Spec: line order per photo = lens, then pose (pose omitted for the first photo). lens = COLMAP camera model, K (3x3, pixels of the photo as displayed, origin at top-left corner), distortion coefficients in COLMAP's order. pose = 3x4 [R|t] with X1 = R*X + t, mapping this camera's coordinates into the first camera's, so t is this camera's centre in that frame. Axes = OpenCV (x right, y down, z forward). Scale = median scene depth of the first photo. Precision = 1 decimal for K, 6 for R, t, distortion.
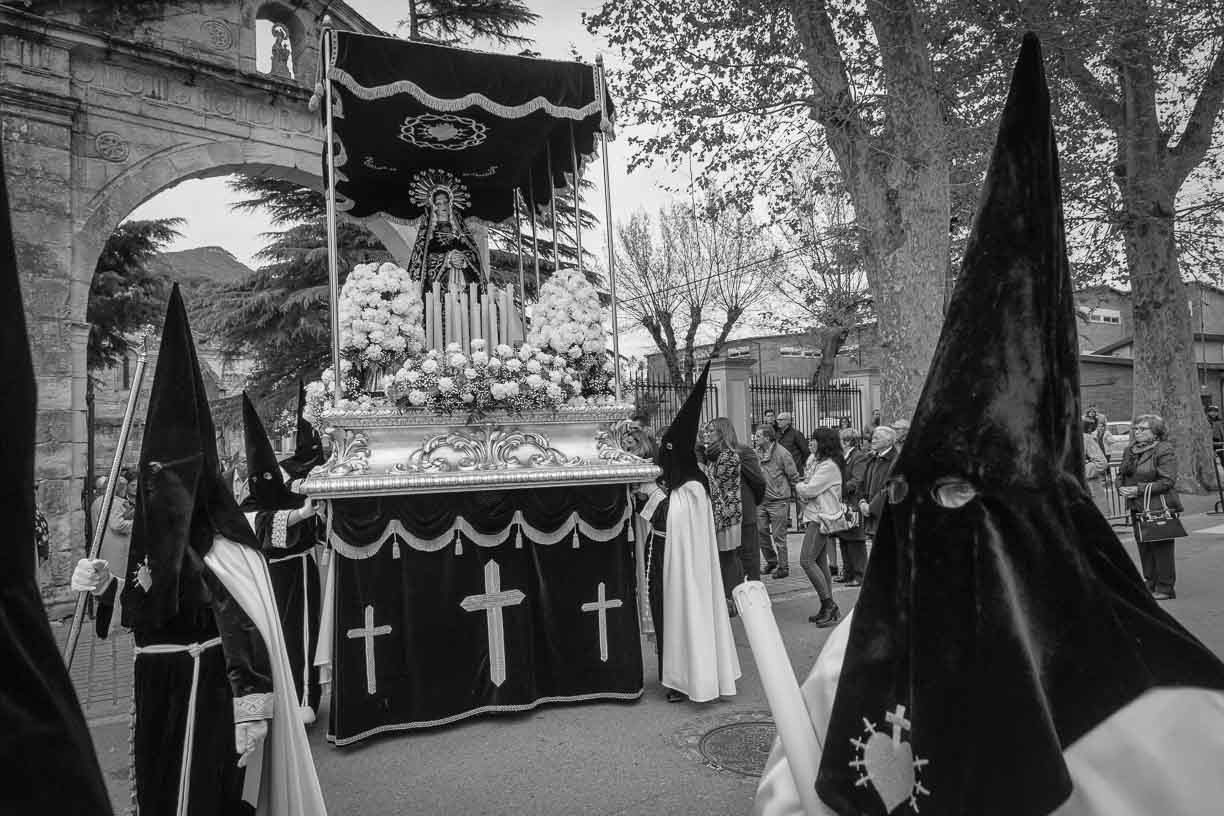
lens RADIAL K [[828.3, 0, 616.7], [0, 828.3, 402.7], [0, 0, 1]] dist [0.000115, 0.019537]
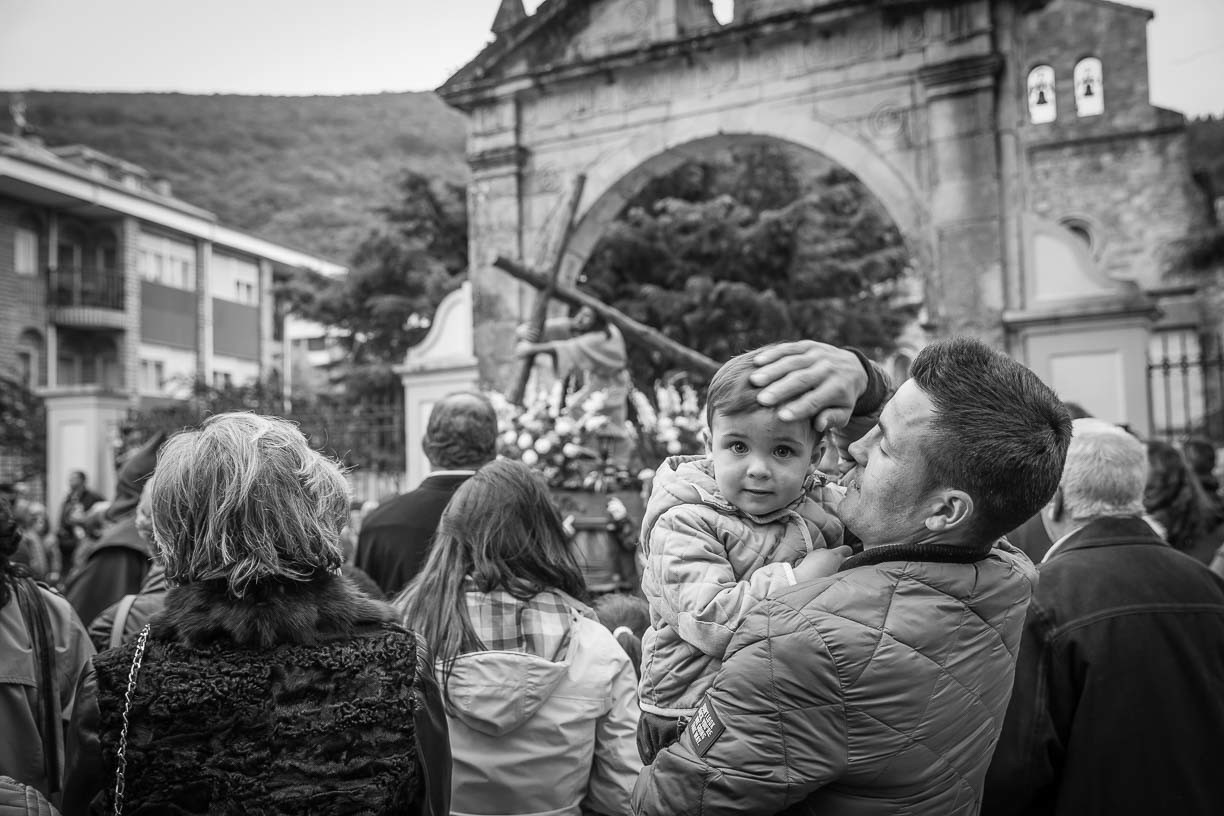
lens RADIAL K [[1239.2, 0, 612.0], [0, 1239.2, 408.0], [0, 0, 1]] dist [0.013729, 0.014153]
pose [[0.316761, -0.036959, -0.947785, 0.652036], [0.059848, 0.998028, -0.018916, -0.003522], [0.946615, -0.050732, 0.318348, 0.477581]]
